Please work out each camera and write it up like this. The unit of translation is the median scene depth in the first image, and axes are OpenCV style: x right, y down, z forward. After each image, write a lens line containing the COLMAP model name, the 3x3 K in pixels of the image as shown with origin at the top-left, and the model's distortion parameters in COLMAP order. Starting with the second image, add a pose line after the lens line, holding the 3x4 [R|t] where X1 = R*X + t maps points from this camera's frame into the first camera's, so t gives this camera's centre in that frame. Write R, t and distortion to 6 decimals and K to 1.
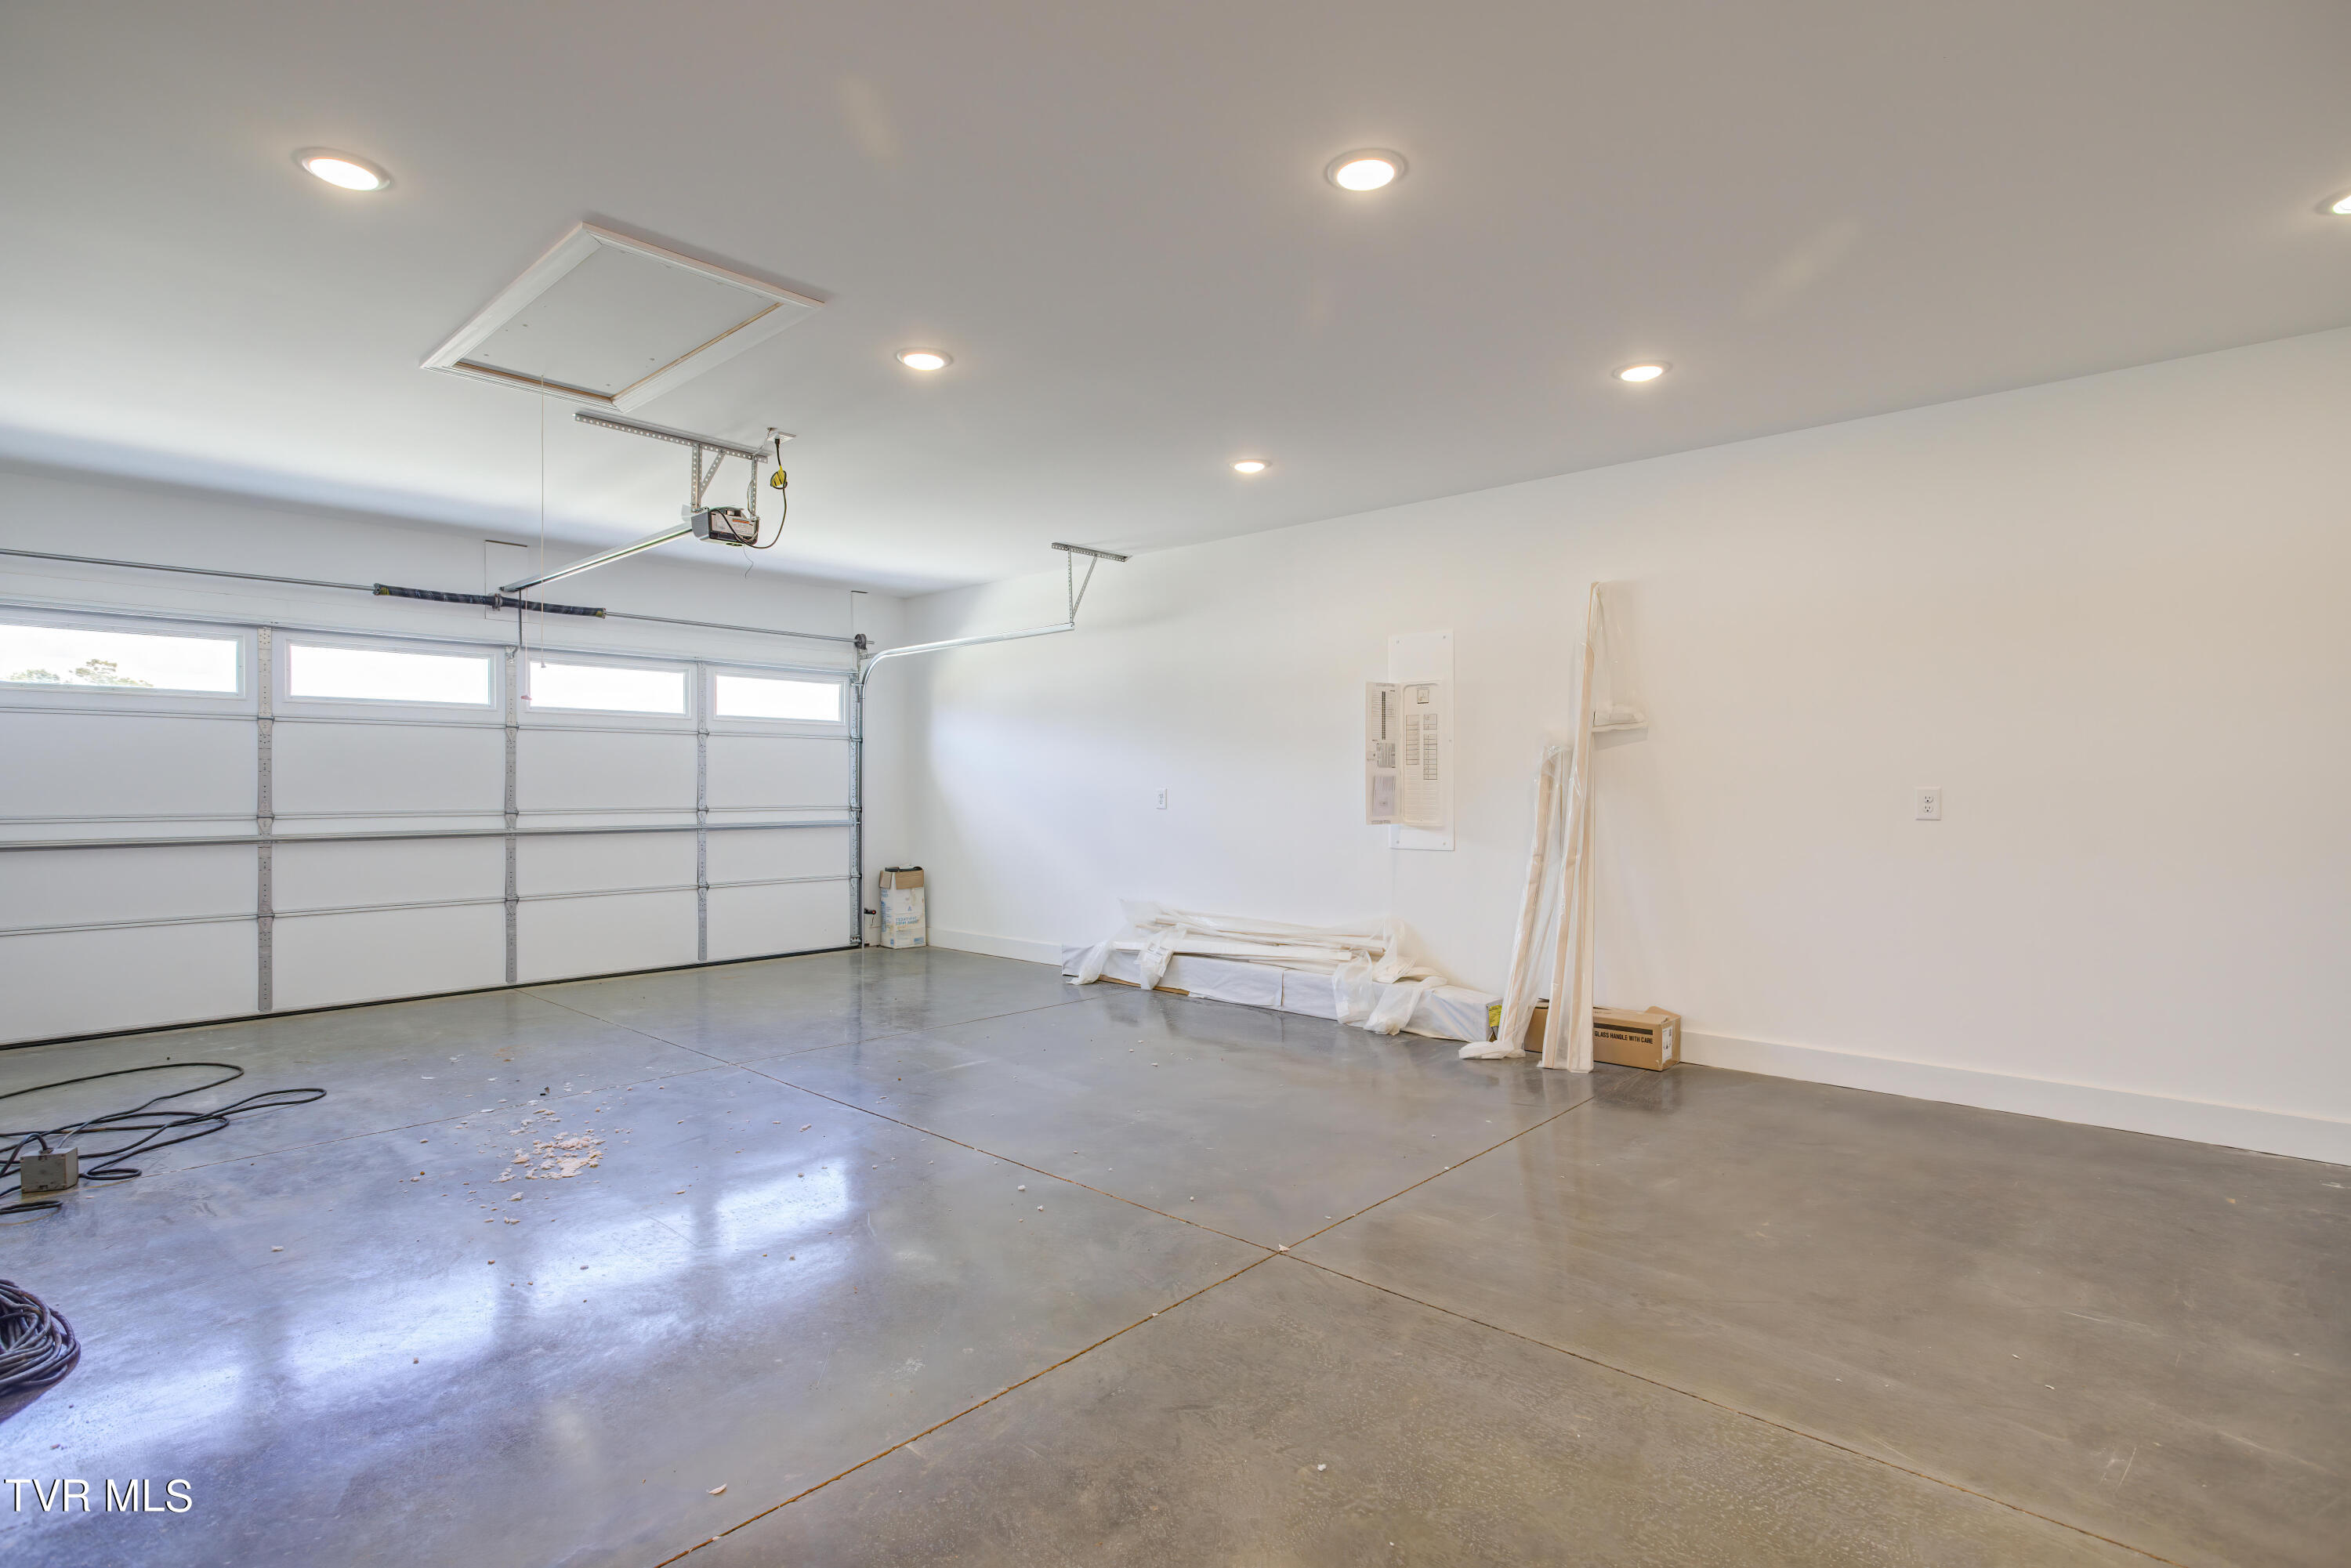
lens RADIAL K [[1142.8, 0, 1175.6], [0, 1142.8, 781.2], [0, 0, 1]] dist [-0.011862, 0.004793]
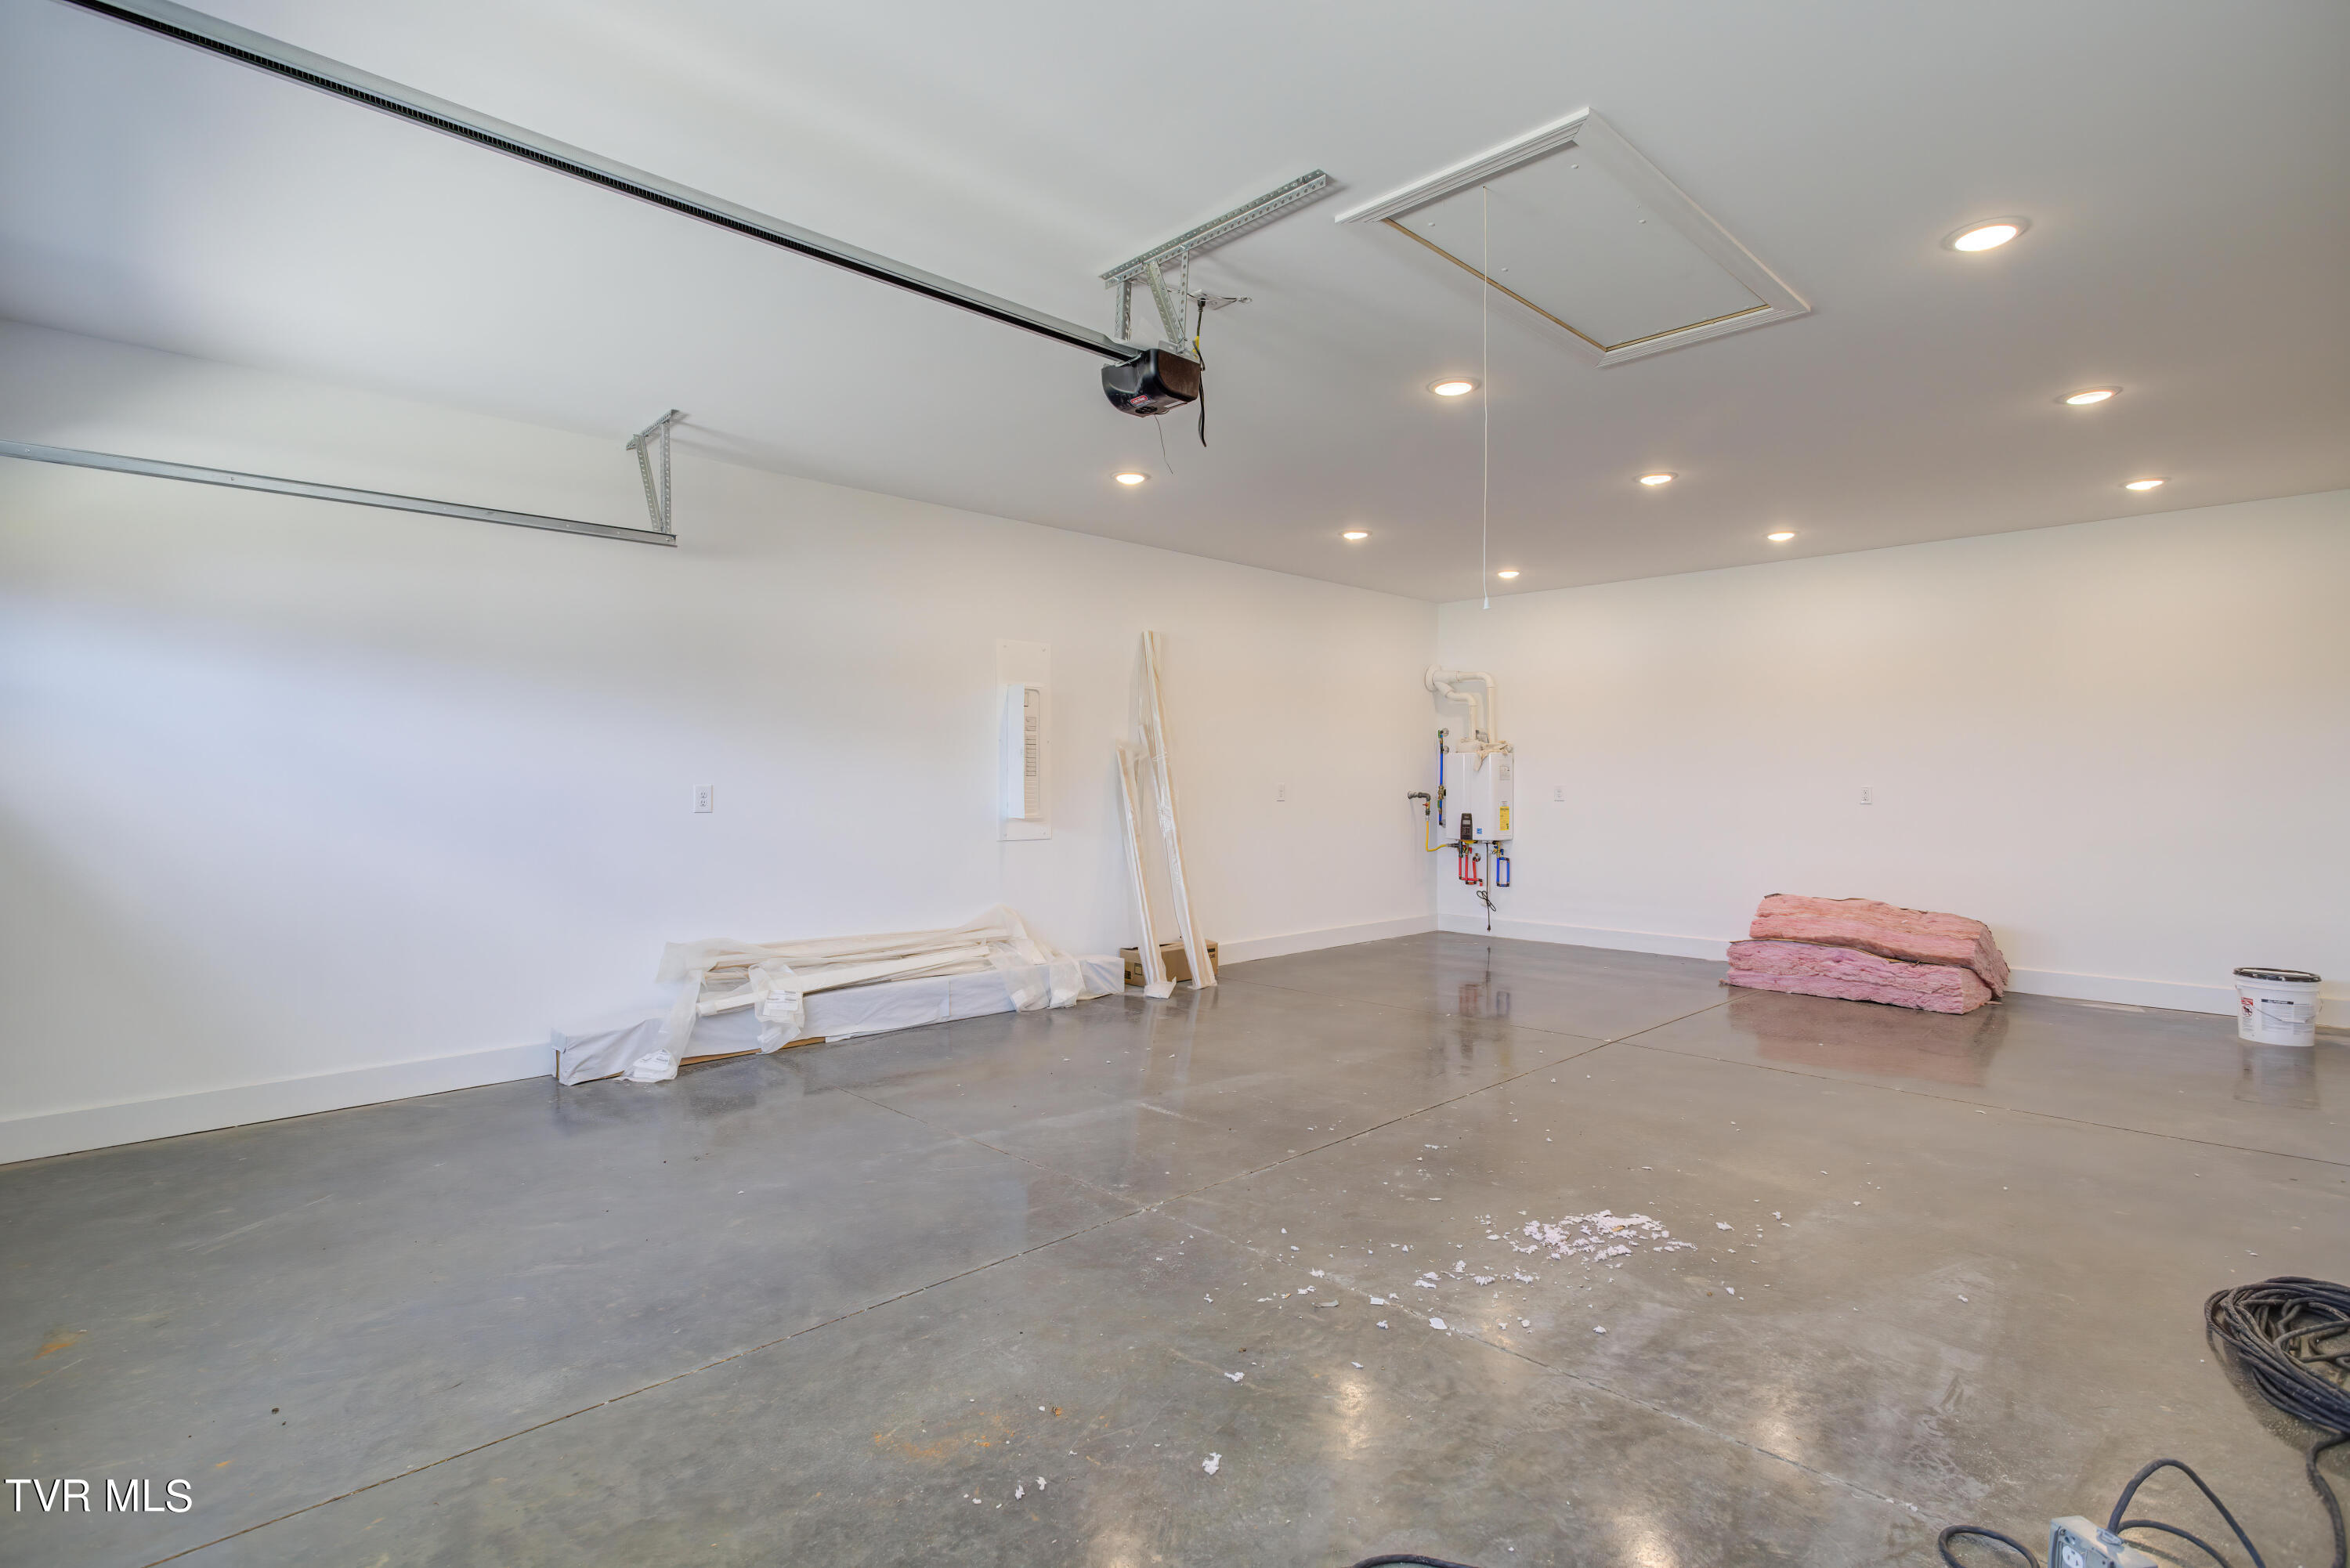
lens RADIAL K [[1142.2, 0, 1174.3], [0, 1142.2, 787.9], [0, 0, 1]] dist [-0.011862, 0.004793]
pose [[0.057601, -0.001828, 0.998338, -0.877031], [-0.006206, 0.999978, 0.002189, 0.006218], [-0.998320, -0.006321, 0.057588, 0.802231]]
